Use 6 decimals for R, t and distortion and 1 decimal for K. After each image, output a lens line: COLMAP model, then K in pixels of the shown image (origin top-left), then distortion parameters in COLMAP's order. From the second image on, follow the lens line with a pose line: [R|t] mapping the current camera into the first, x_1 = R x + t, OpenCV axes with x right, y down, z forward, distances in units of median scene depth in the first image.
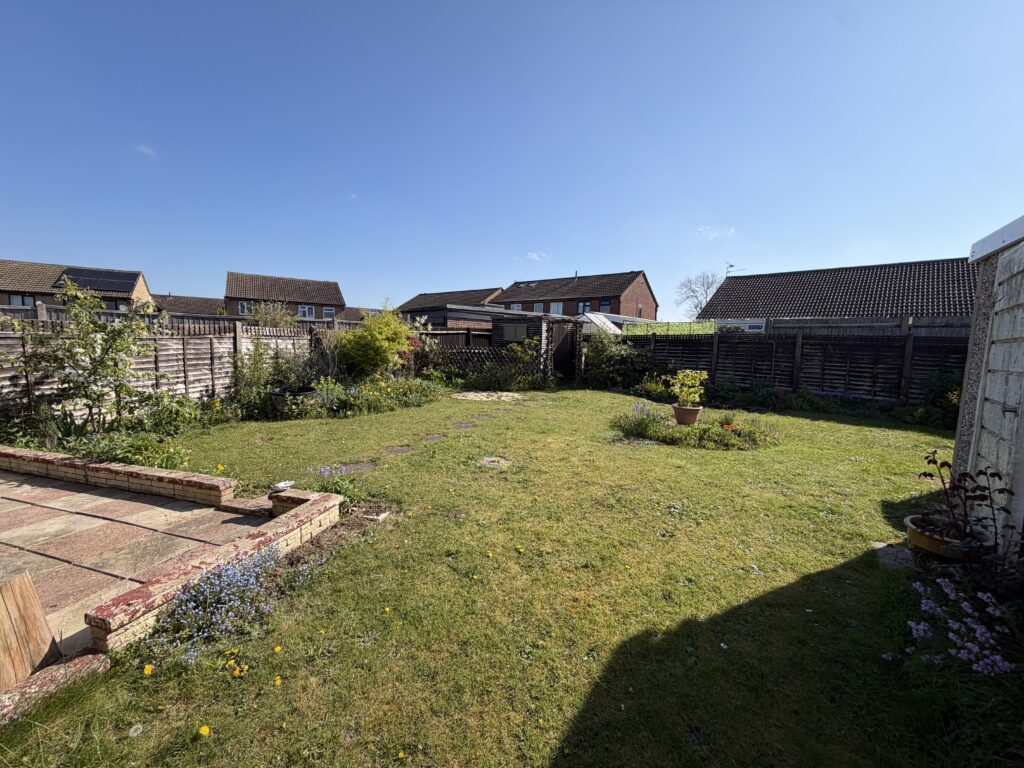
lens RADIAL K [[407.5, 0, 508.6], [0, 407.5, 384.0], [0, 0, 1]] dist [-0.000484, -0.000448]
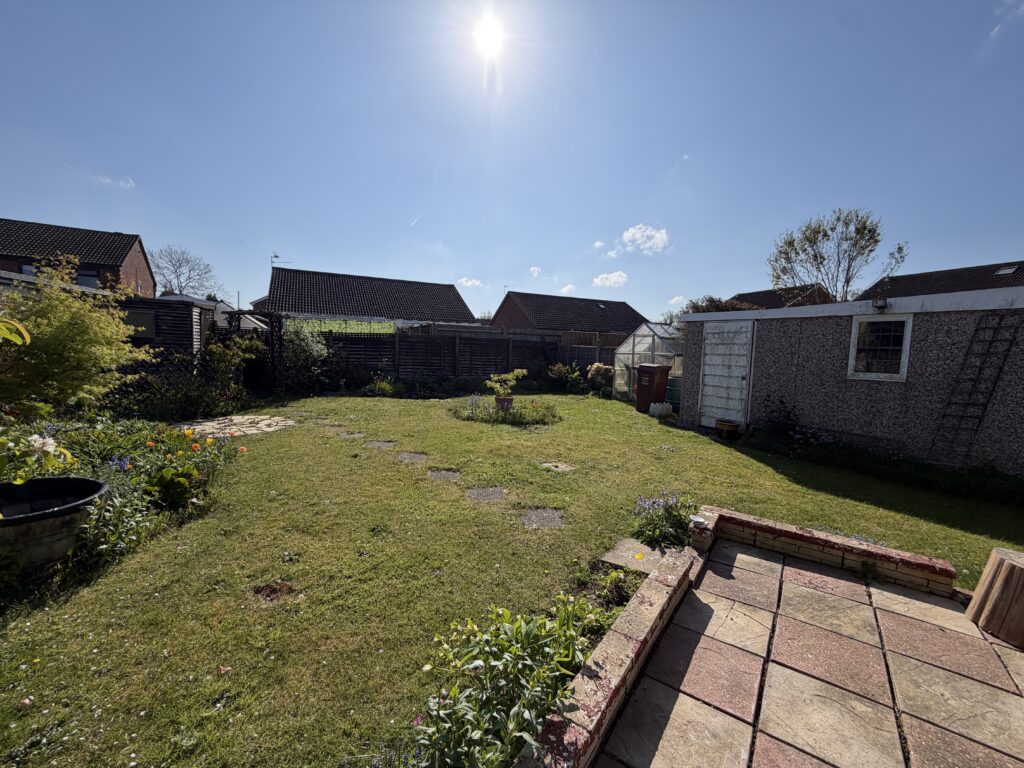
lens RADIAL K [[407.5, 0, 508.6], [0, 407.5, 384.0], [0, 0, 1]] dist [-0.000484, -0.000448]
pose [[0.358568, -0.101924, 0.927923, -0.542572], [0.072524, 0.994059, 0.081163, -0.063804], [-0.930682, 0.038194, 0.363829, 0.362511]]
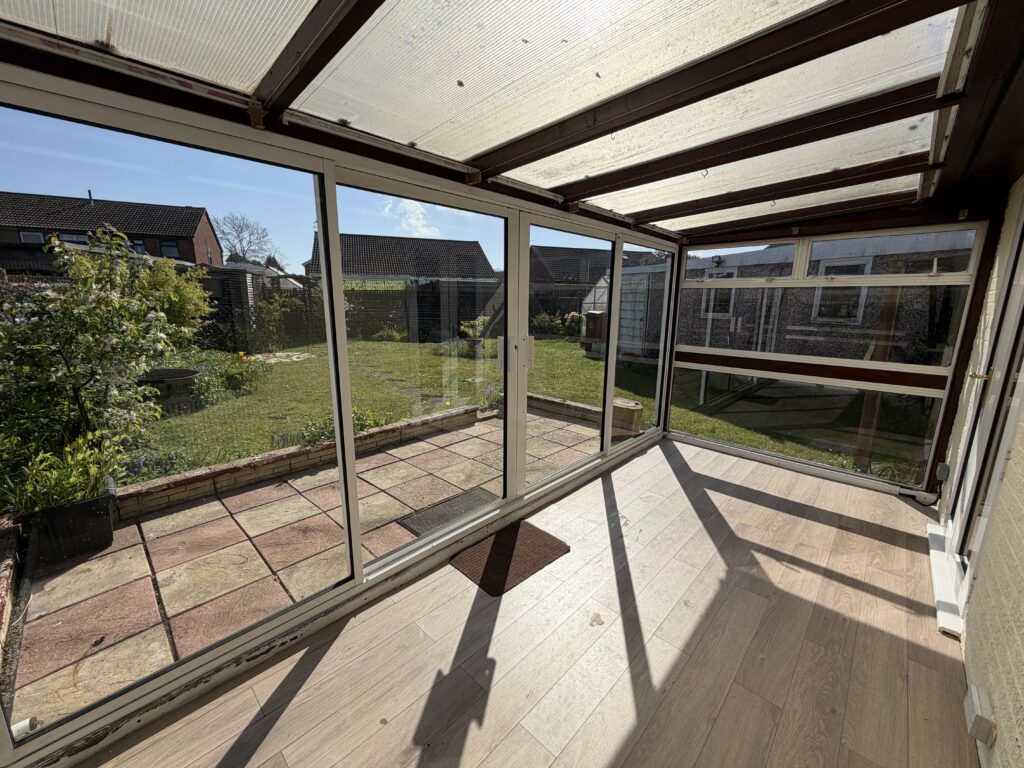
lens RADIAL K [[407.5, 0, 508.6], [0, 407.5, 384.0], [0, 0, 1]] dist [-0.000484, -0.000448]
pose [[0.465288, -0.200972, 0.862042, -0.691604], [0.089697, 0.979576, 0.179959, -0.035950], [-0.880603, -0.006410, 0.473812, 0.058430]]
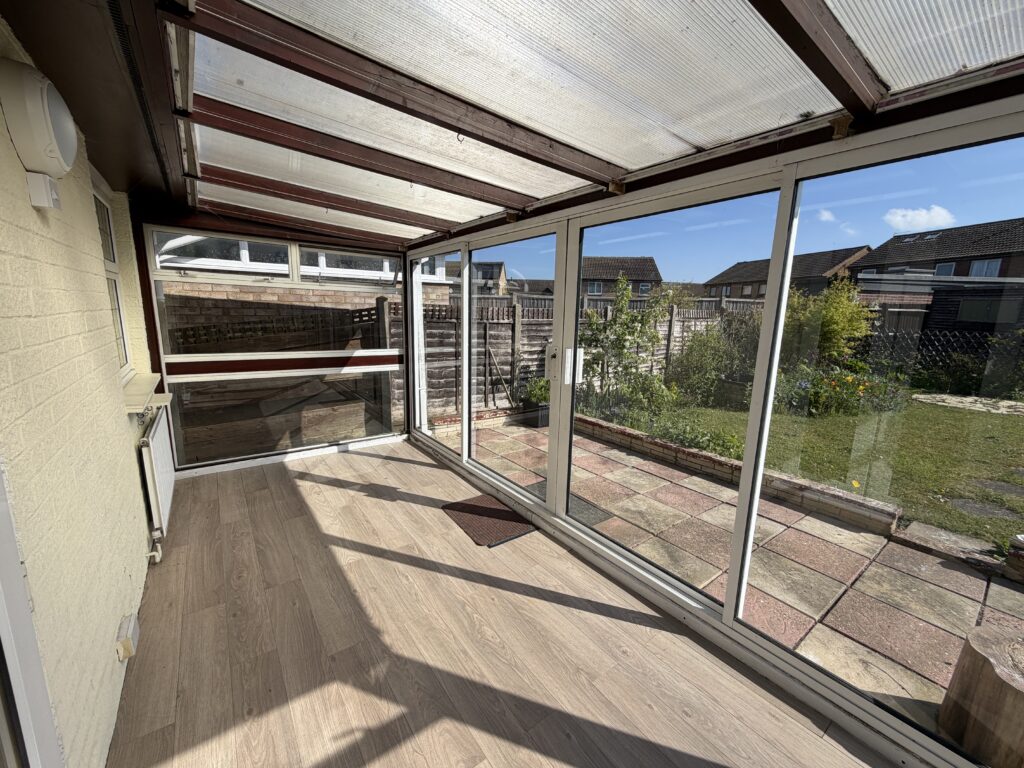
lens RADIAL K [[398.3, 0, 510.8], [0, 398.3, 387.5], [0, 0, 1]] dist [-0.000850, -0.000251]
pose [[0.796333, 0.106984, -0.595322, -0.312558], [-0.061097, 0.993427, 0.096800, -0.015362], [0.601765, -0.040713, 0.797635, -0.048323]]
